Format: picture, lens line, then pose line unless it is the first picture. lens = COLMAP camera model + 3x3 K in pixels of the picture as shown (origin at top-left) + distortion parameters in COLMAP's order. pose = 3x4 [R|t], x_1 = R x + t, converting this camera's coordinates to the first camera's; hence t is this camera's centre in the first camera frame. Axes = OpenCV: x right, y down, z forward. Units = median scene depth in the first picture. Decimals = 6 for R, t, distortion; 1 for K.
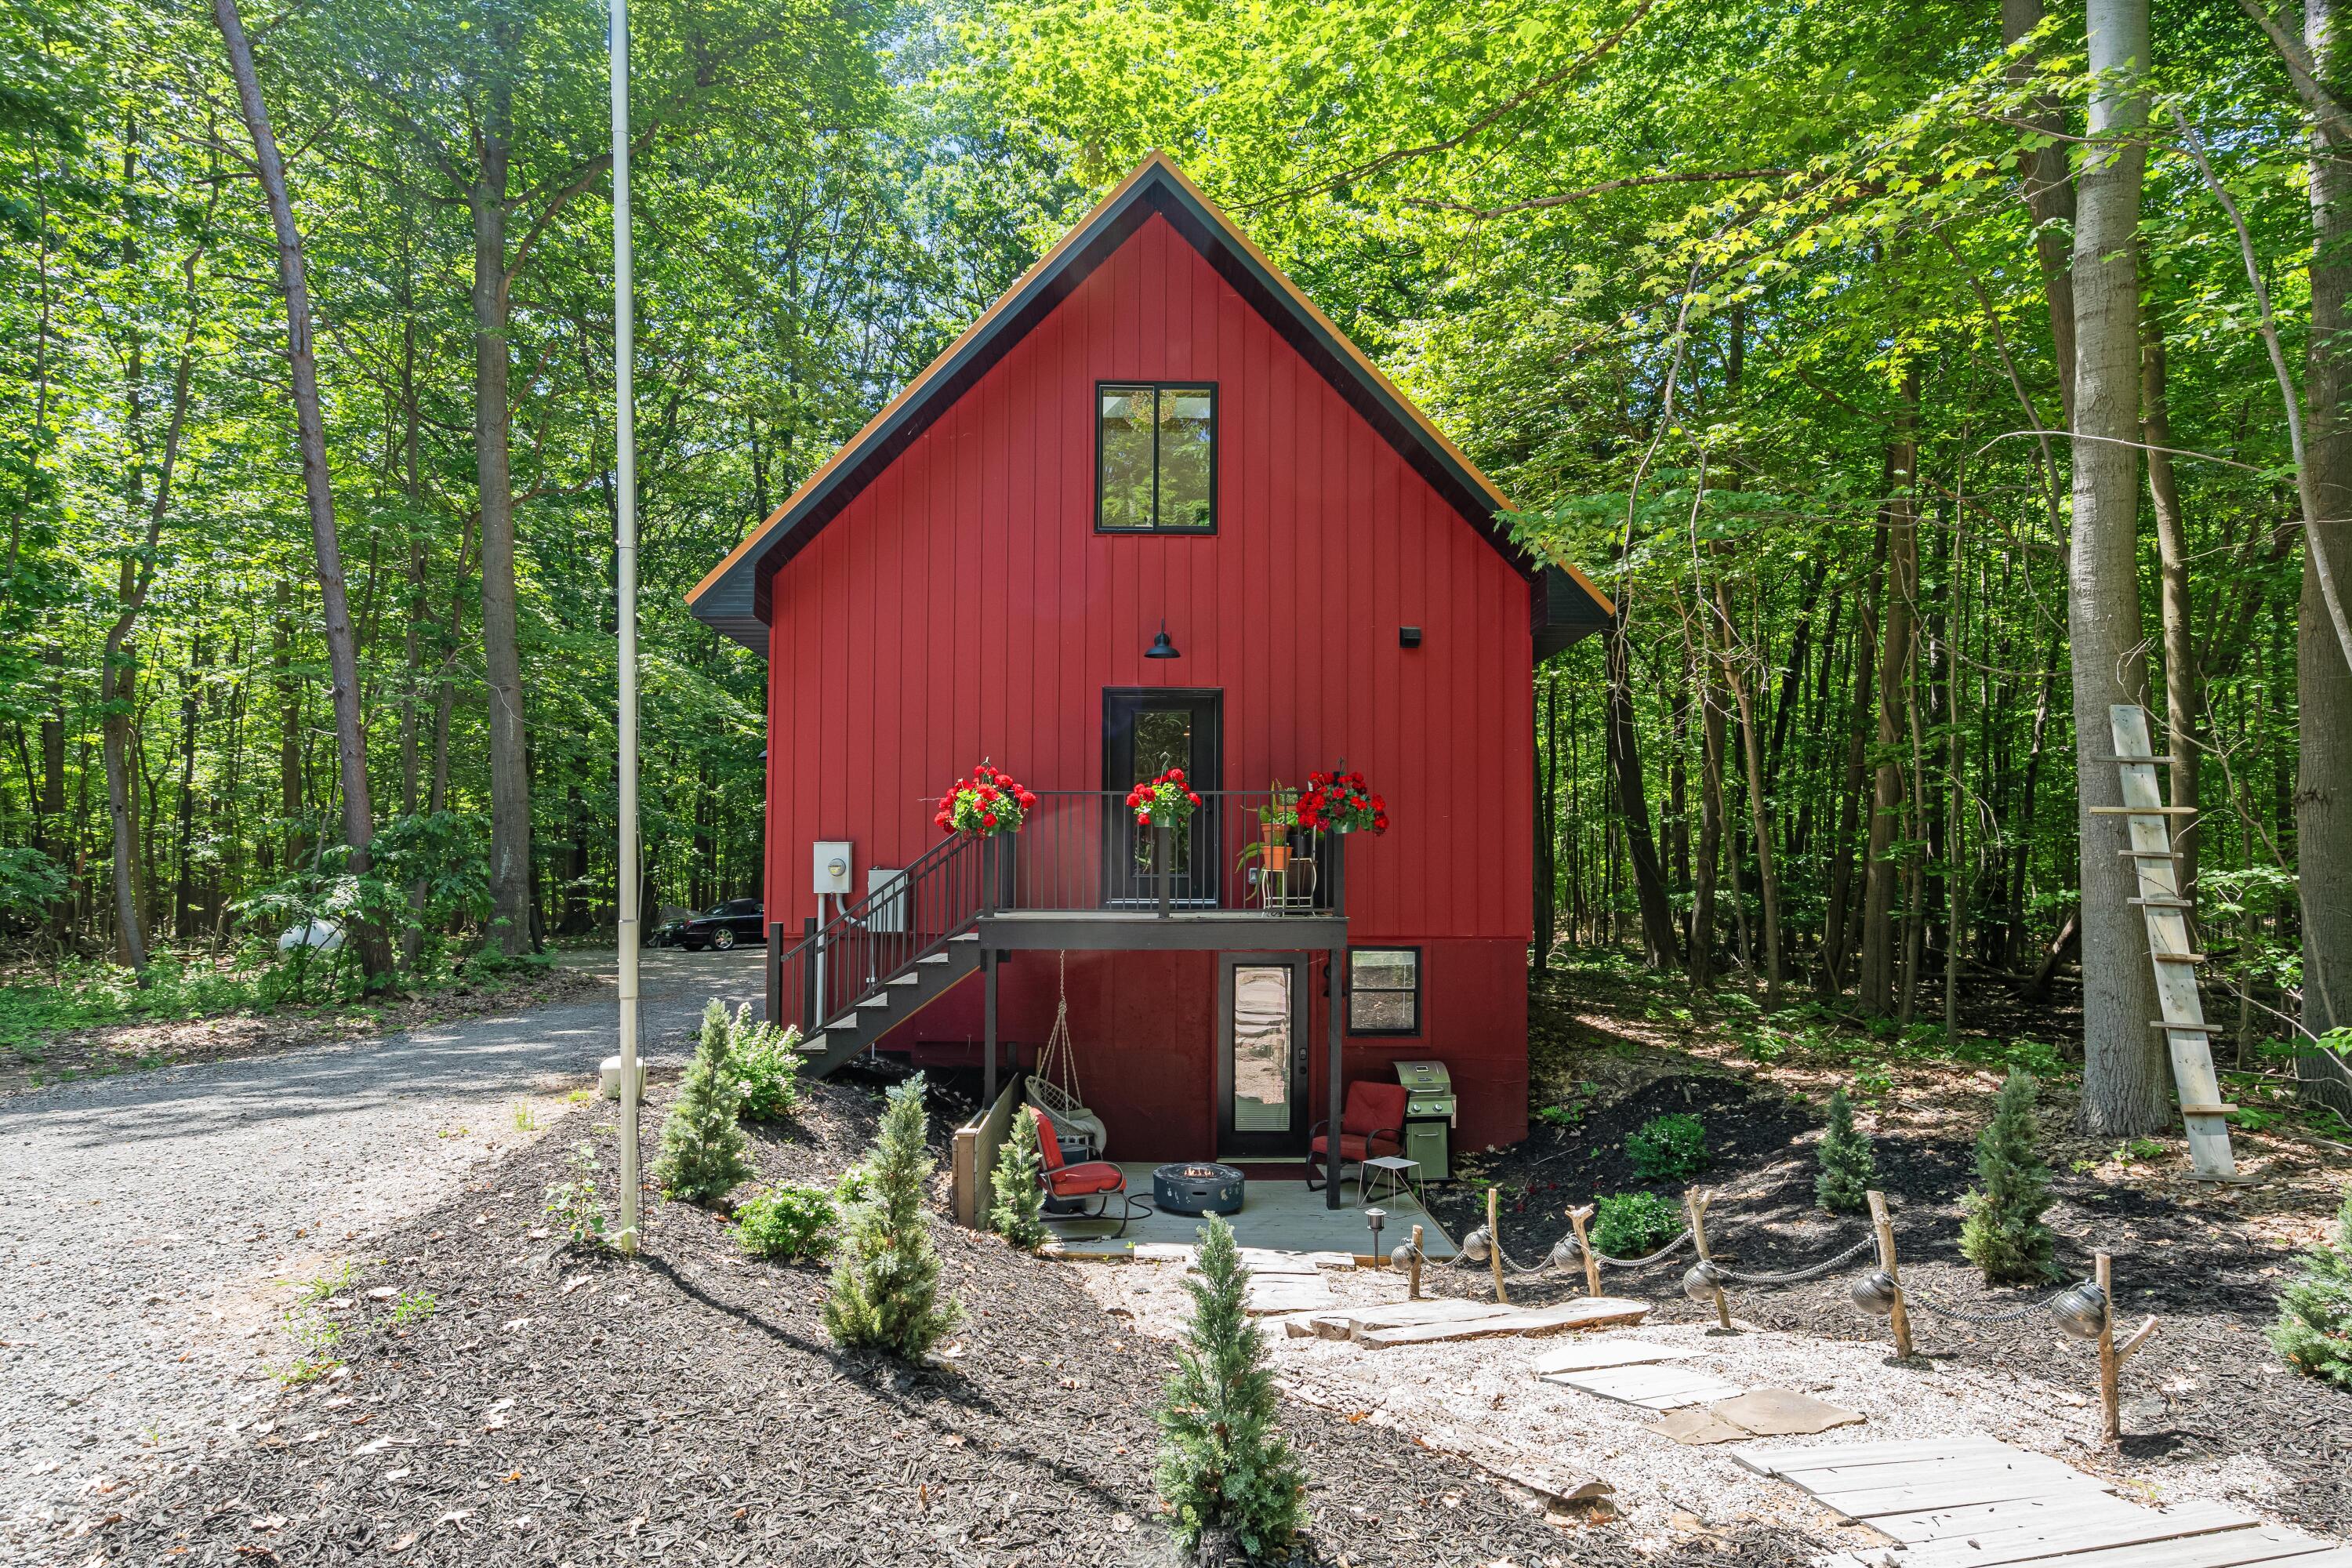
lens RADIAL K [[1300.0, 0, 1181.7], [0, 1300.0, 839.9], [0, 0, 1]] dist [0.003043, 0.000705]
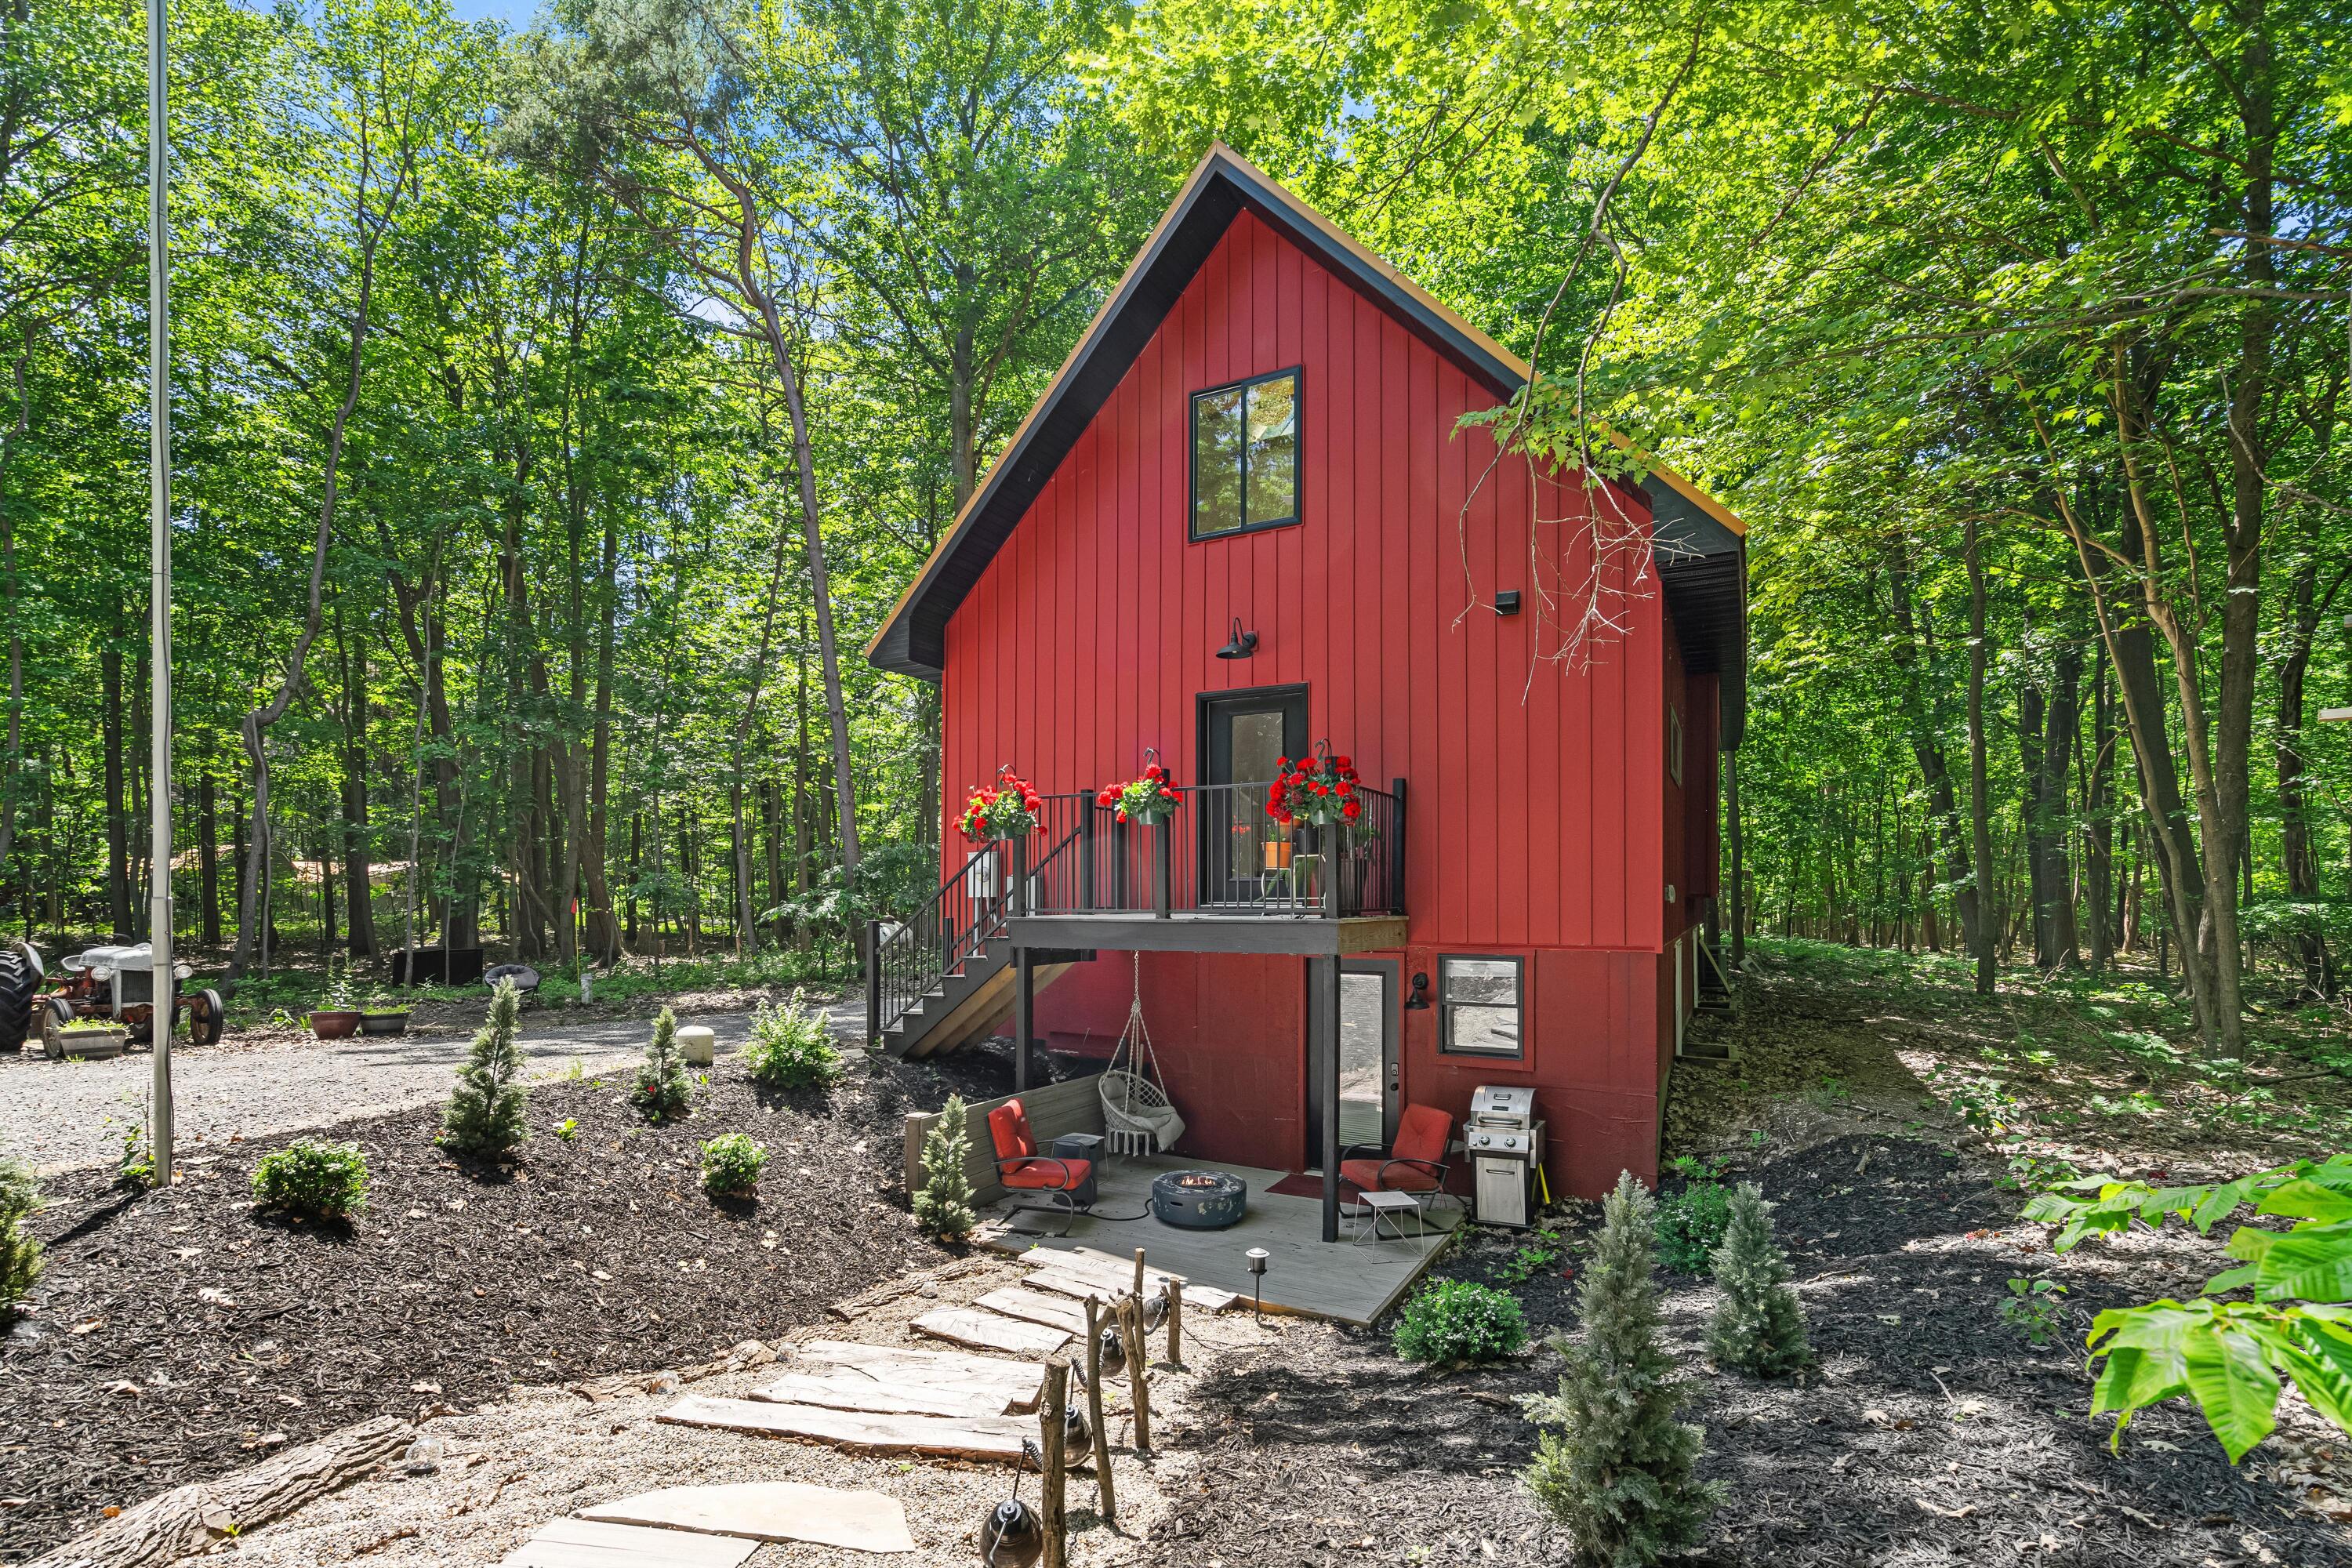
lens RADIAL K [[1074.3, 0, 1168.3], [0, 1074.3, 894.8], [0, 0, 1]] dist [-0.003704, 0.000561]
pose [[0.868630, -0.006906, -0.495414, 0.337895], [0.016329, 0.999759, 0.014695, 0.026761], [0.495193, -0.020854, 0.868533, 0.261478]]
